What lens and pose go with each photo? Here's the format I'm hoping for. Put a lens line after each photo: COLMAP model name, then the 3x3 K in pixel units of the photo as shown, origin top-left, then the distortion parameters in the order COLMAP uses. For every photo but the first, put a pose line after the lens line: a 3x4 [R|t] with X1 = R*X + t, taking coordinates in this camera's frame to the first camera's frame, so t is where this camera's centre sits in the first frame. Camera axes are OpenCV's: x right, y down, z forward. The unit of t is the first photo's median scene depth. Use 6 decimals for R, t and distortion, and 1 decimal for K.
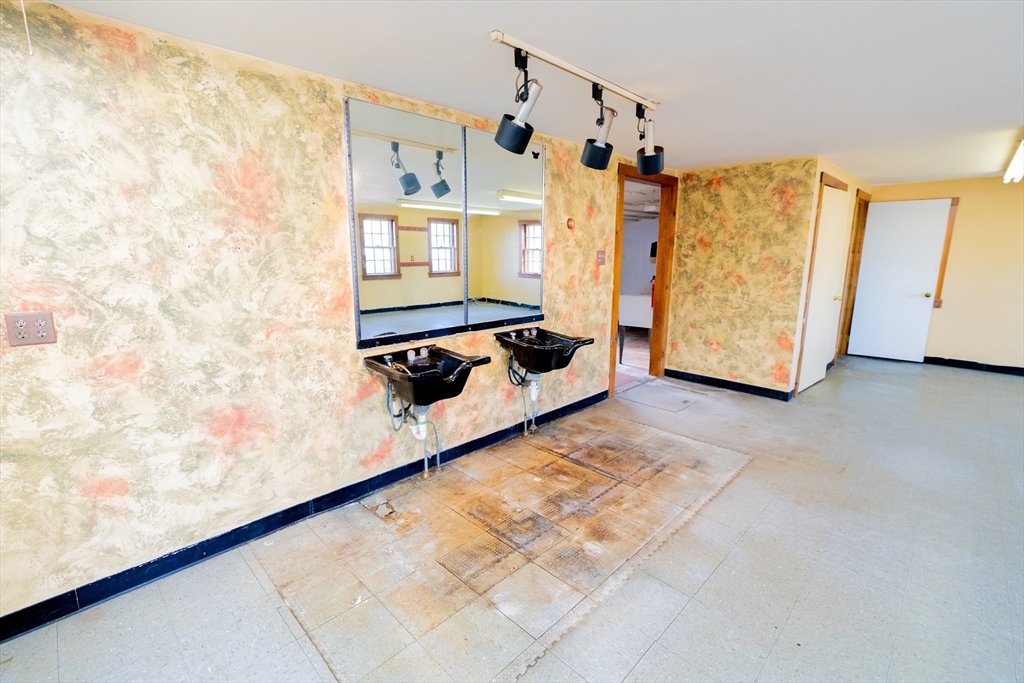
lens RADIAL K [[459.2, 0, 510.2], [0, 459.2, 337.1], [0, 0, 1]] dist [-0.012751, 0.004680]
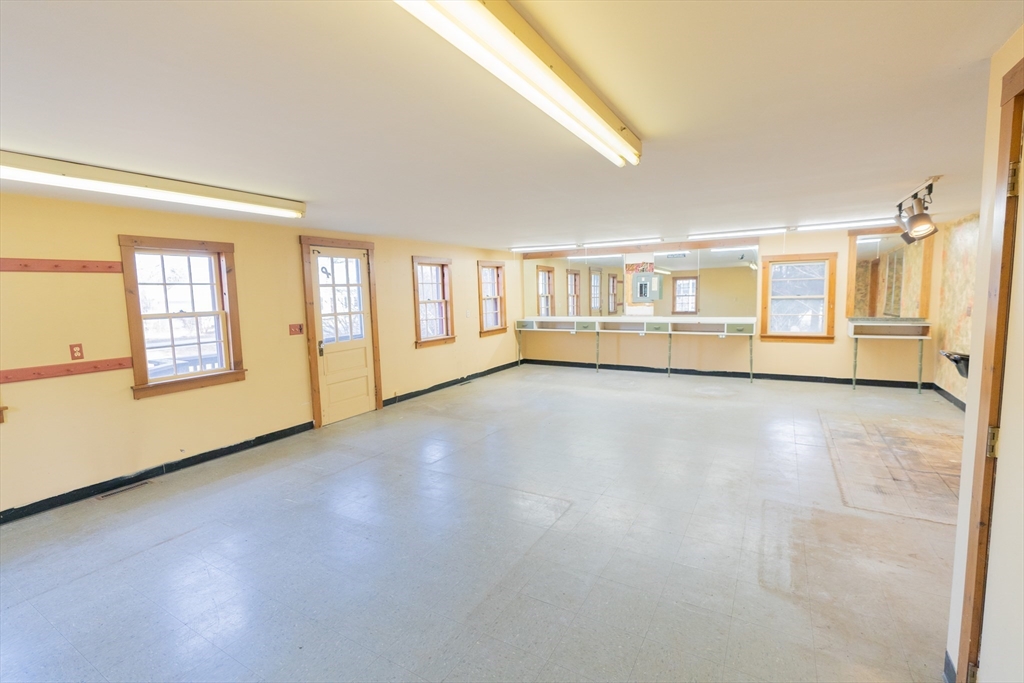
lens RADIAL K [[459.2, 0, 510.3], [0, 459.2, 339.1], [0, 0, 1]] dist [-0.012751, 0.004680]
pose [[-0.968207, 0.048338, -0.245435, 1.109223], [-0.023411, 0.959337, 0.281291, -0.254042], [0.249052, 0.278094, -0.927705, 1.249323]]
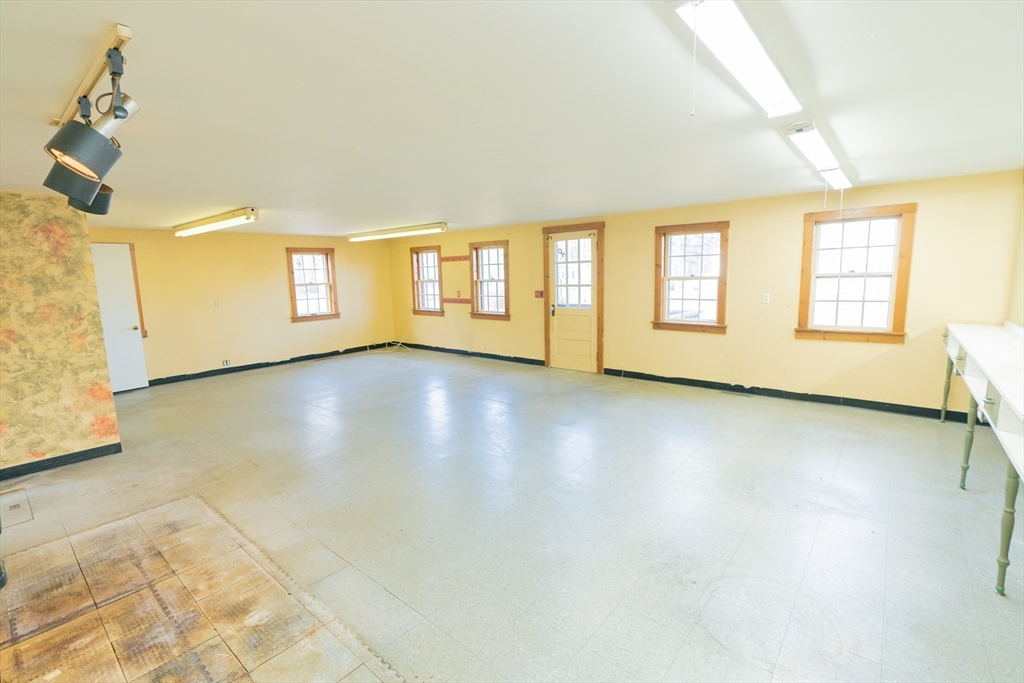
lens RADIAL K [[459.2, 0, 506.7], [0, 459.2, 339.2], [0, 0, 1]] dist [-0.012751, 0.004680]
pose [[-0.079295, -0.145170, 0.986224, -0.369939], [0.213620, 0.963881, 0.159057, -0.066565], [-0.973693, 0.223290, -0.045419, 0.225600]]
